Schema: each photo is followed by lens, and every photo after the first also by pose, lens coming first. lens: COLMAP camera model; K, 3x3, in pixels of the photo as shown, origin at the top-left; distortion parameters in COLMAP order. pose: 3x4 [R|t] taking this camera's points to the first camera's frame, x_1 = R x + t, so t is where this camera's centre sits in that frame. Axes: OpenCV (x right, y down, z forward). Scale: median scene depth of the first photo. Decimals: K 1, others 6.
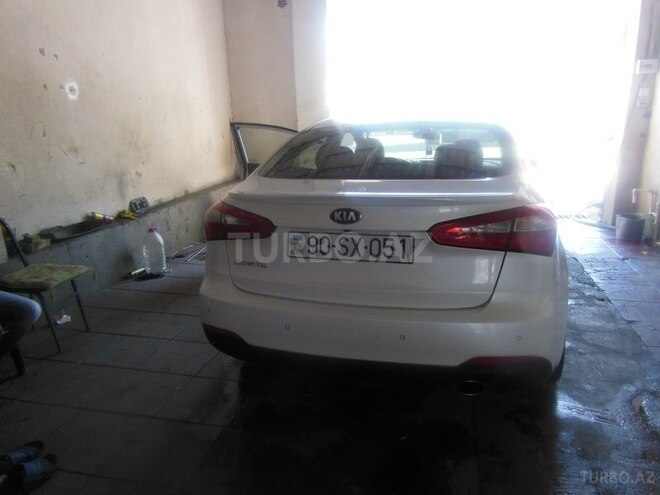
lens RADIAL K [[480.0, 0, 330.1], [0, 480.0, 248.3], [0, 0, 1]] dist [-0.004377, -0.000714]
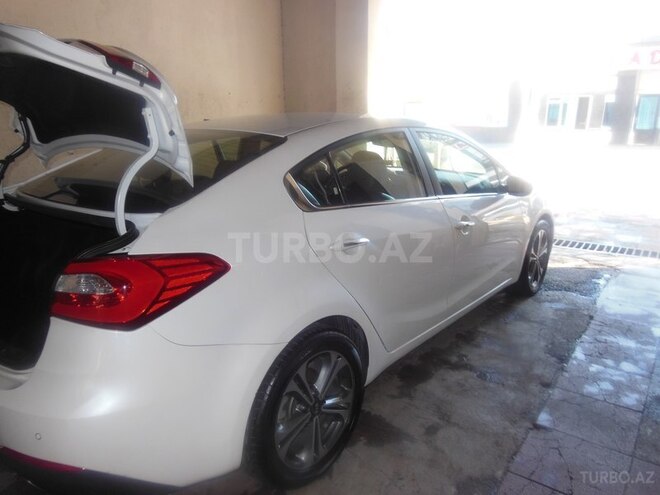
lens RADIAL K [[480.0, 0, 330.0], [0, 480.0, 246.7], [0, 0, 1]] dist [-0.004377, -0.000714]
pose [[0.915862, 0.122566, -0.382328, 0.437827], [-0.119248, 0.992334, 0.032462, -0.063223], [0.383376, 0.015861, 0.923456, 0.199146]]
